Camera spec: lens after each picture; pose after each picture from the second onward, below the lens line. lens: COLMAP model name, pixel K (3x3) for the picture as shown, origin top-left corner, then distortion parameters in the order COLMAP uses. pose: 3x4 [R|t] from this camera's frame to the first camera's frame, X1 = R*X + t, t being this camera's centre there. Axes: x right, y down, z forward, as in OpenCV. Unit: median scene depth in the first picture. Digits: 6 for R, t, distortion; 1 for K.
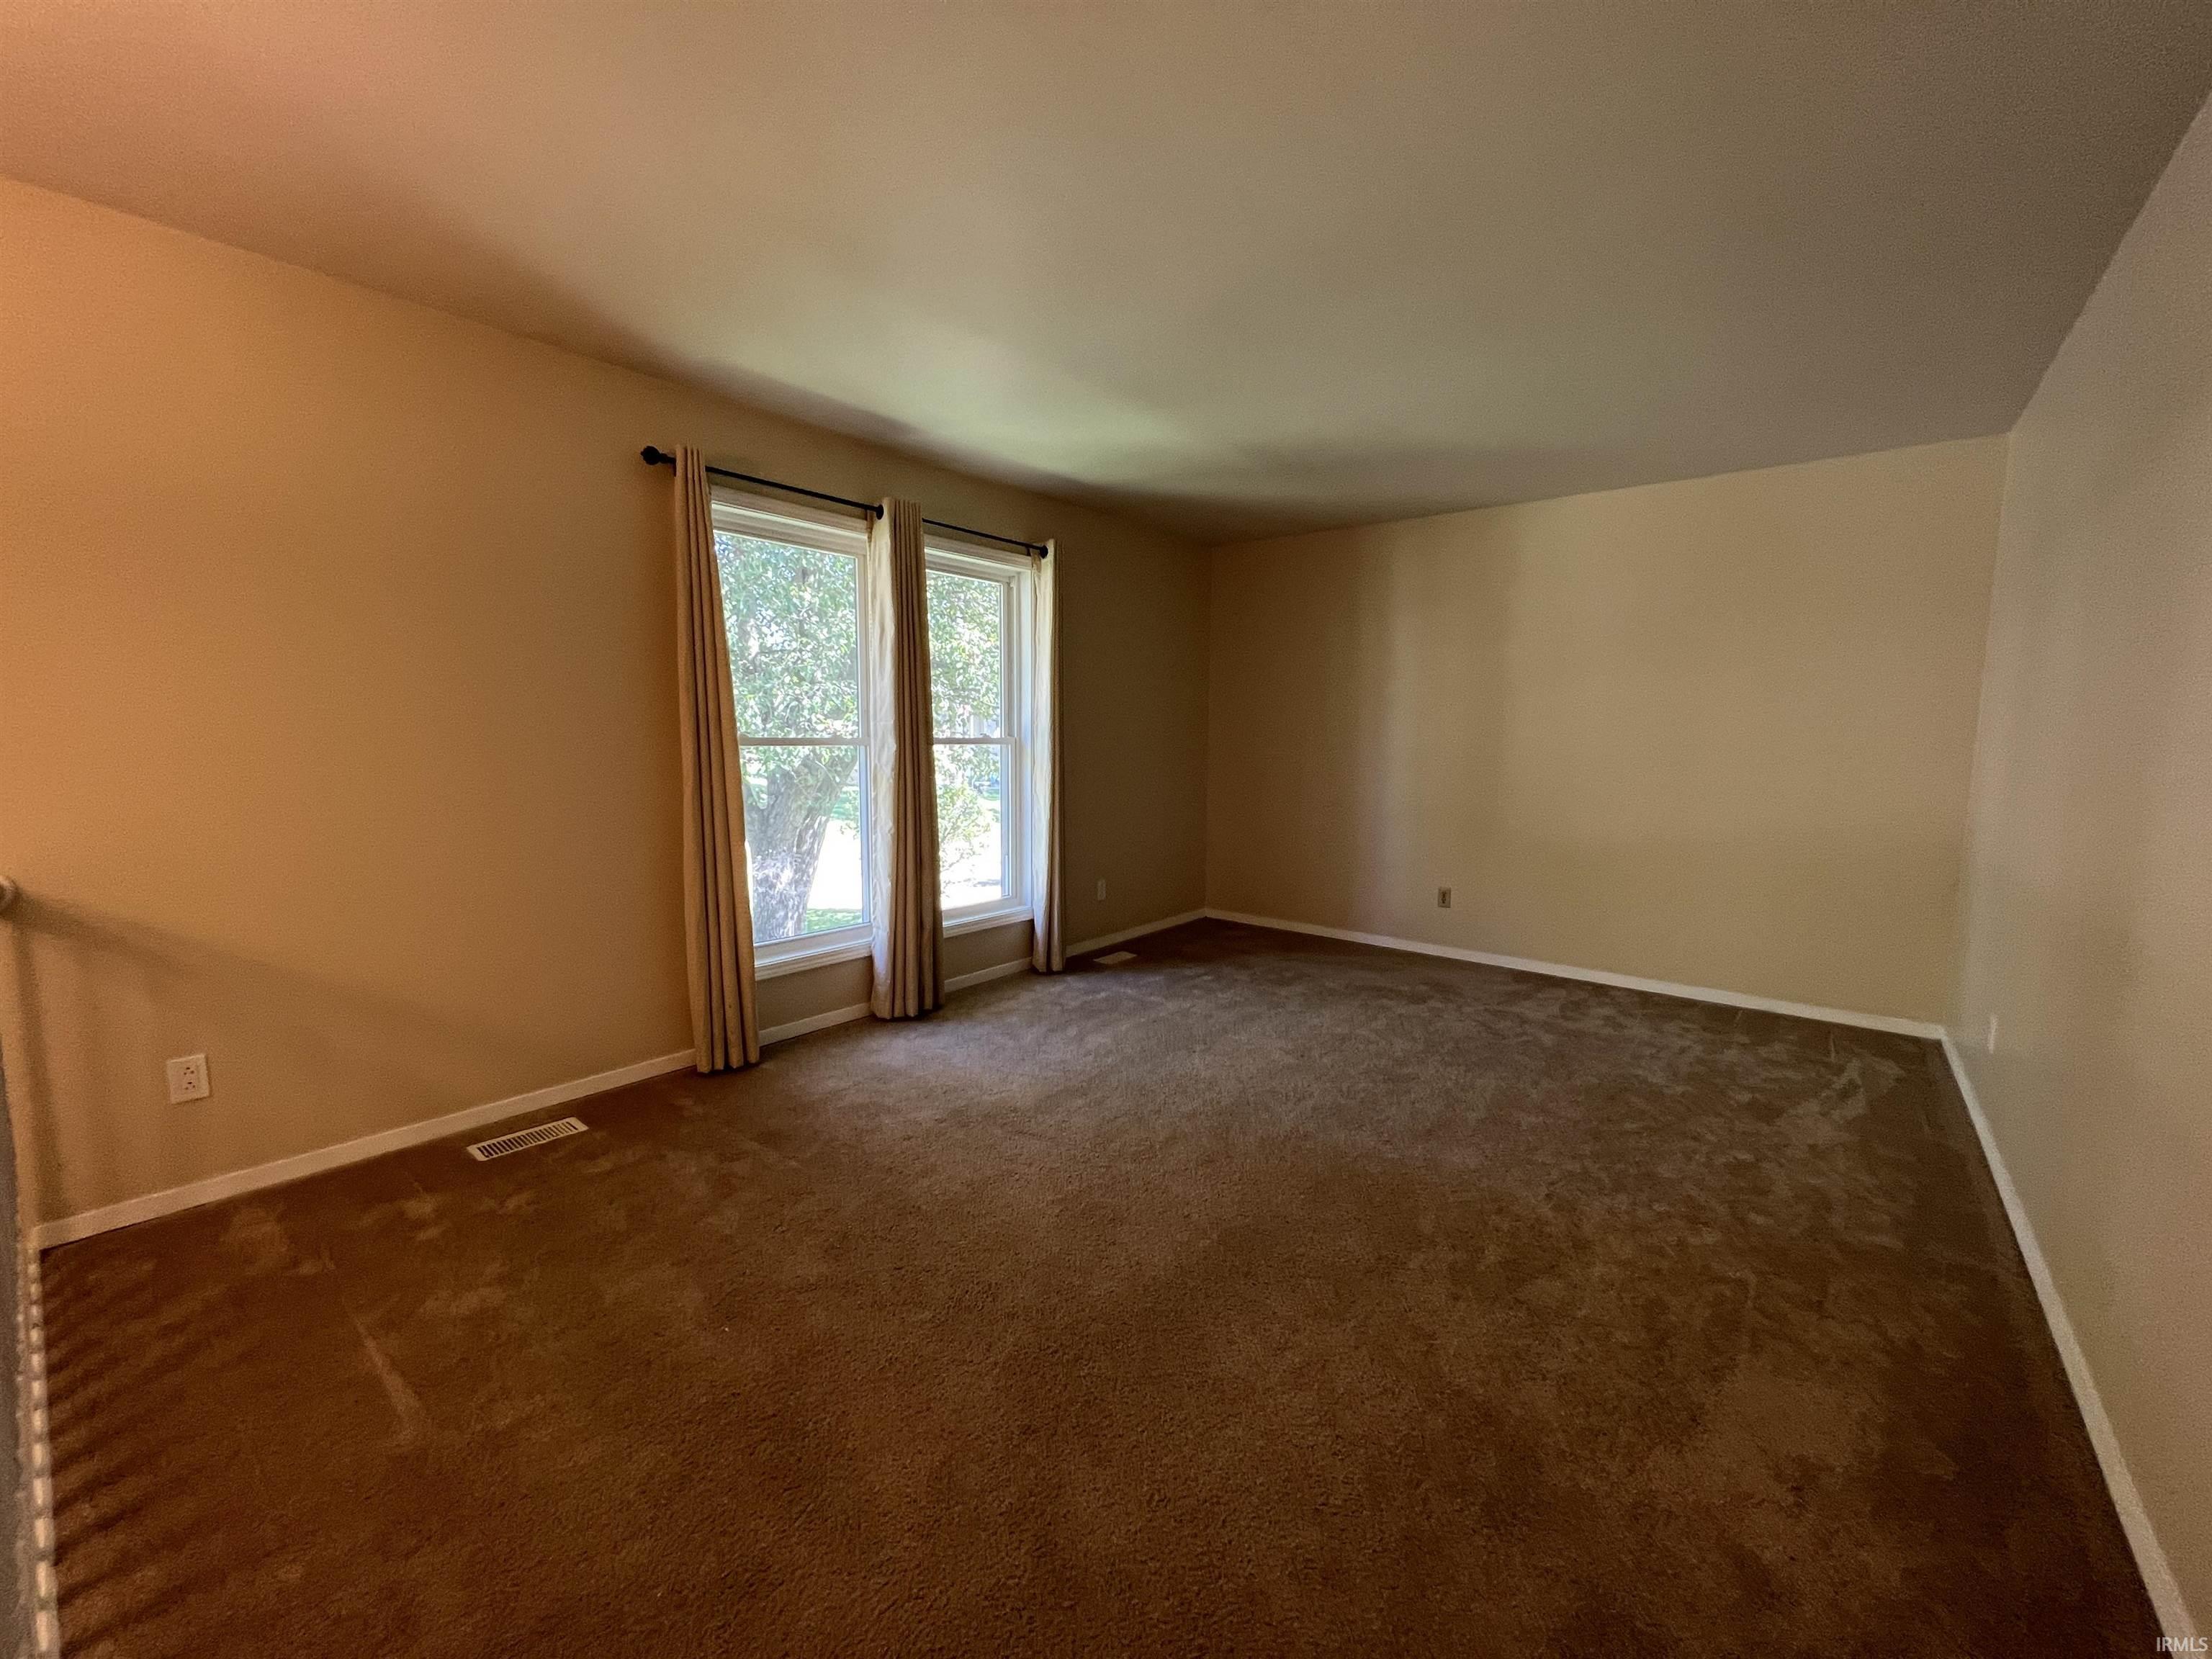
lens RADIAL K [[892.9, 0, 1117.6], [0, 892.9, 840.7], [0, 0, 1]] dist [0.000460, 0.000110]
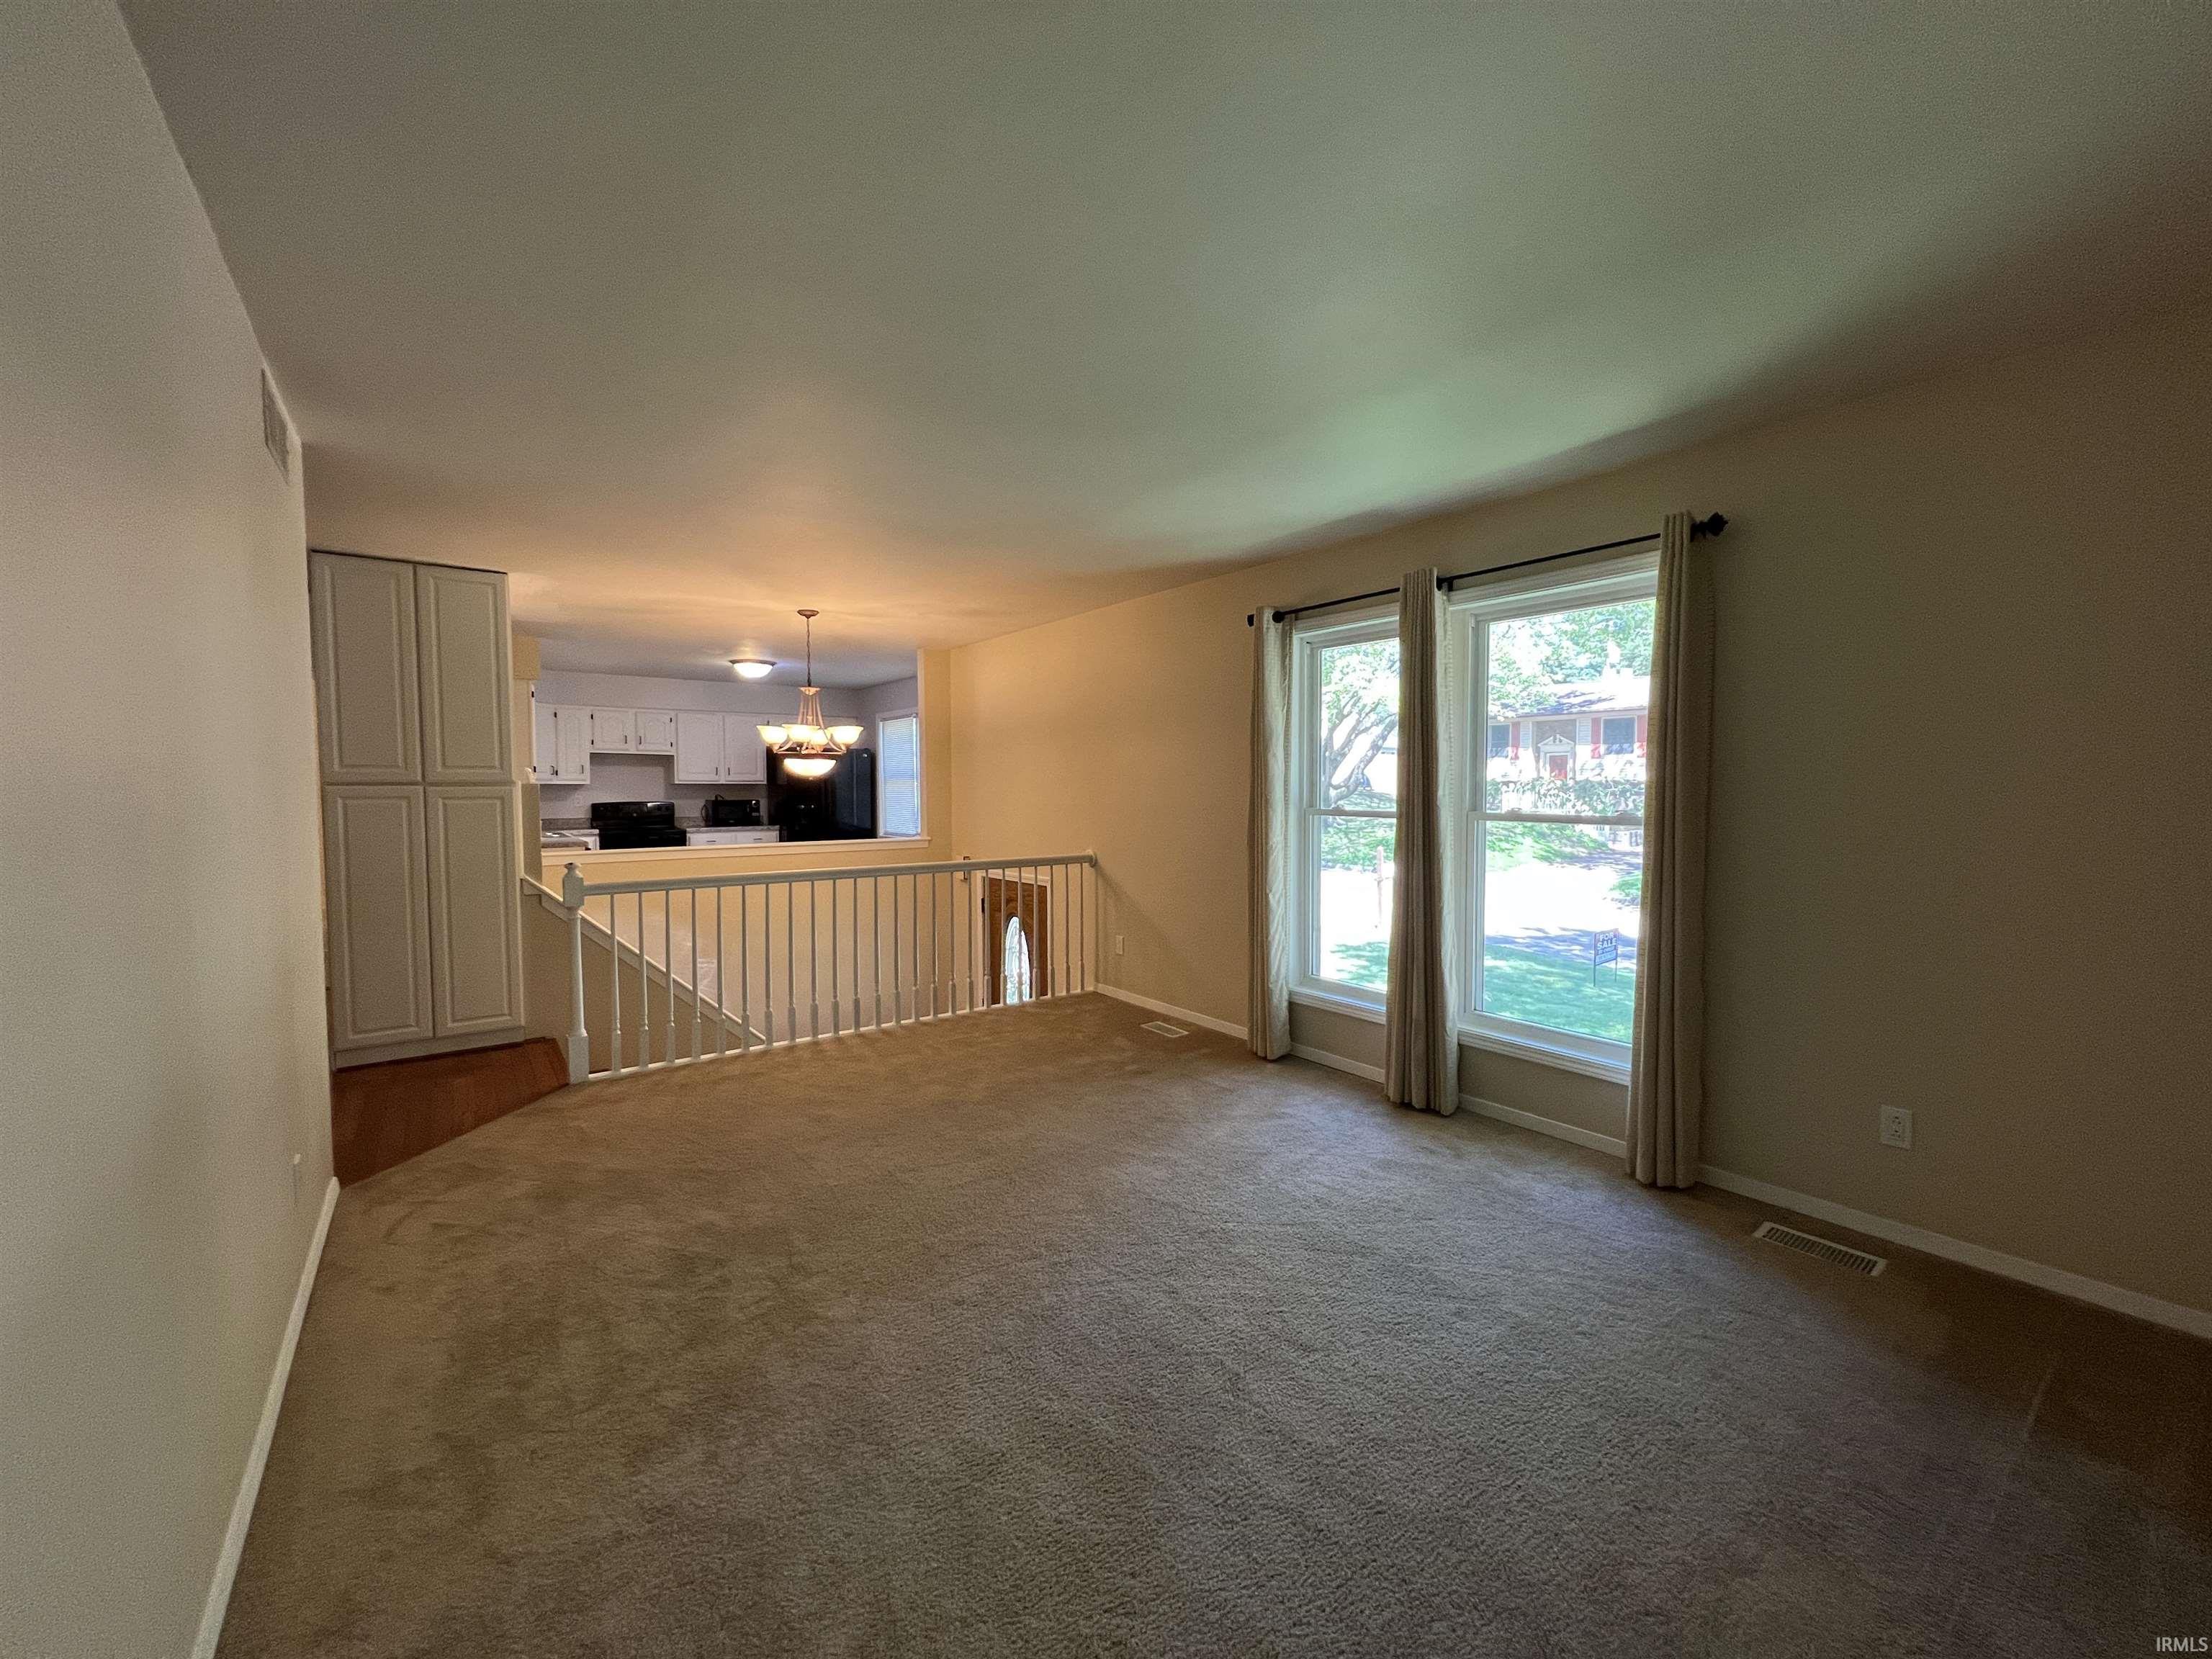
lens RADIAL K [[885.3, 0, 1106.7], [0, 885.3, 823.9], [0, 0, 1]] dist [0.000177, 0.000507]
pose [[-0.248714, 0.022285, -0.968321, 0.805732], [-0.124190, 0.990750, 0.054699, -0.116351], [0.960582, 0.133860, -0.243646, 0.956982]]
